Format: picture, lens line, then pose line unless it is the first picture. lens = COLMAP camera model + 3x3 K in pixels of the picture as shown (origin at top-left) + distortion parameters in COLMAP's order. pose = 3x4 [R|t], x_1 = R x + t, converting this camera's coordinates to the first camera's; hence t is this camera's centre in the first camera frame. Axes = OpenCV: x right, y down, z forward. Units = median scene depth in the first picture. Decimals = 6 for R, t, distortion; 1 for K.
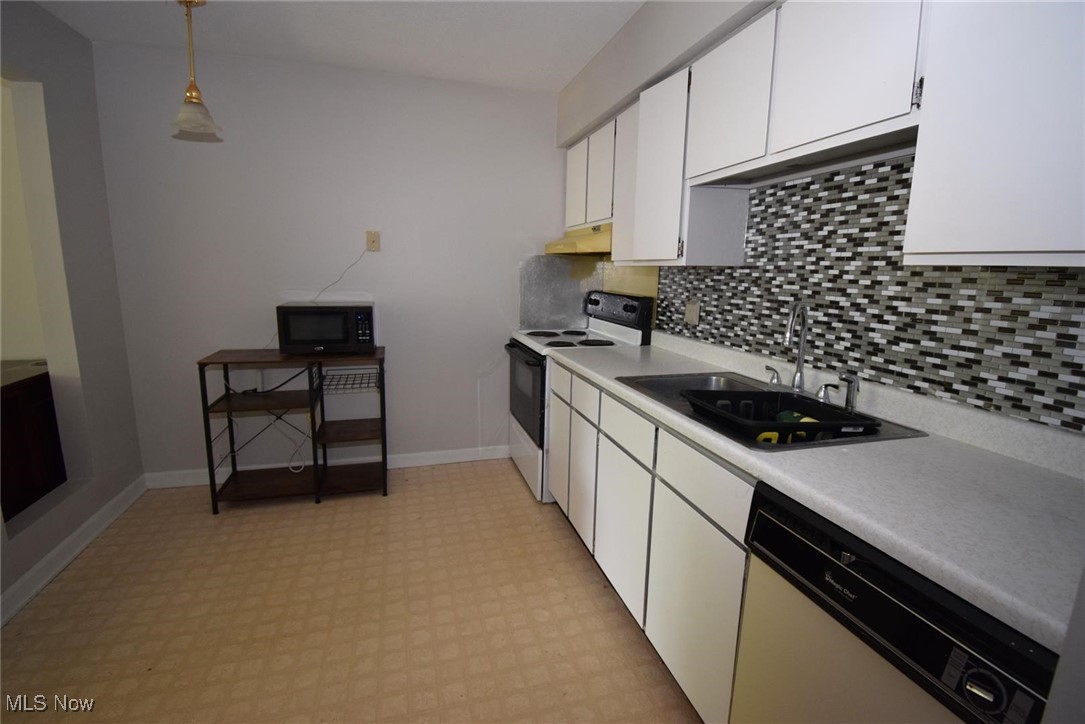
lens RADIAL K [[484.9, 0, 544.2], [0, 484.9, 357.2], [0, 0, 1]] dist [0.016529, -0.021668]
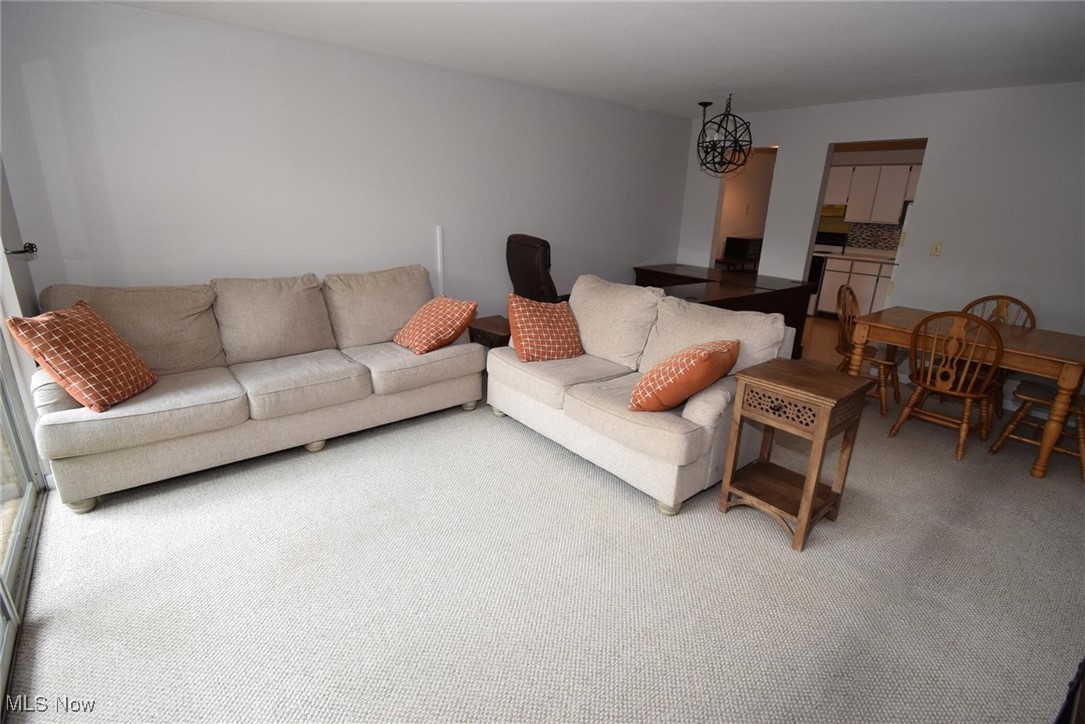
lens RADIAL K [[484.9, 0, 544.2], [0, 484.9, 357.2], [0, 0, 1]] dist [0.016529, -0.021668]
pose [[0.916393, -0.113508, 0.383848, -3.853826], [0.056890, 0.986150, 0.155796, 0.052319], [-0.396215, -0.120933, 0.910159, -1.330733]]
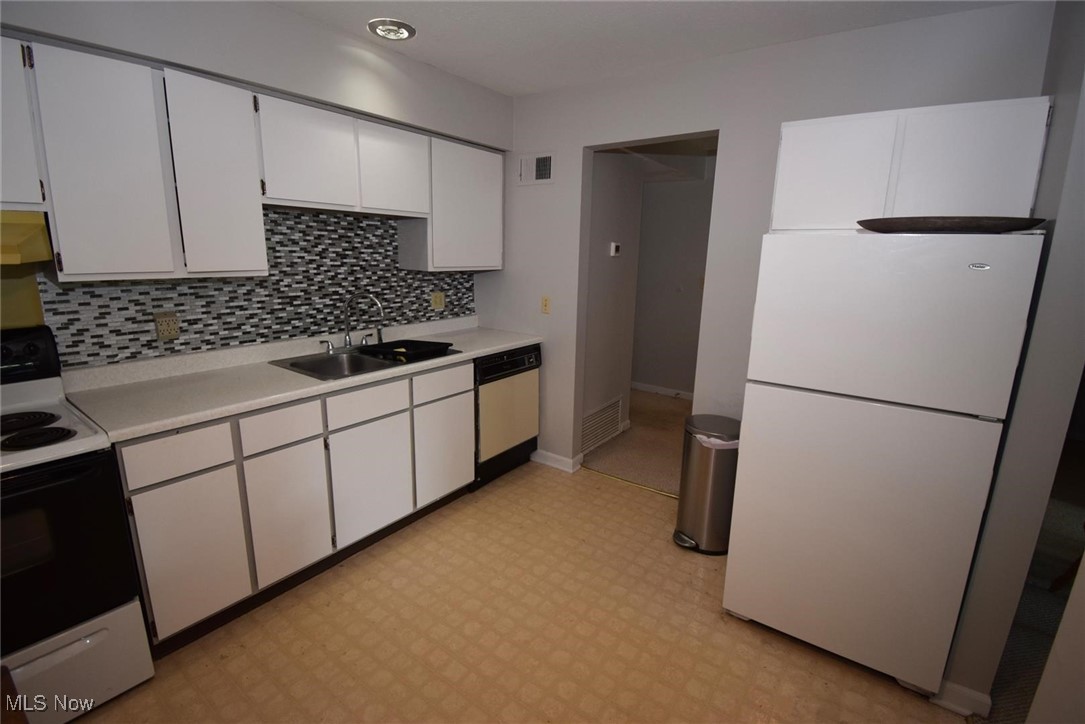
lens RADIAL K [[484.9, 0, 544.2], [0, 484.9, 357.2], [0, 0, 1]] dist [0.016529, -0.021668]
pose [[-0.611303, -0.200514, 0.765574, -1.144671], [0.108386, 0.937043, 0.331969, -0.370577], [-0.783940, 0.285911, -0.551084, 1.390517]]
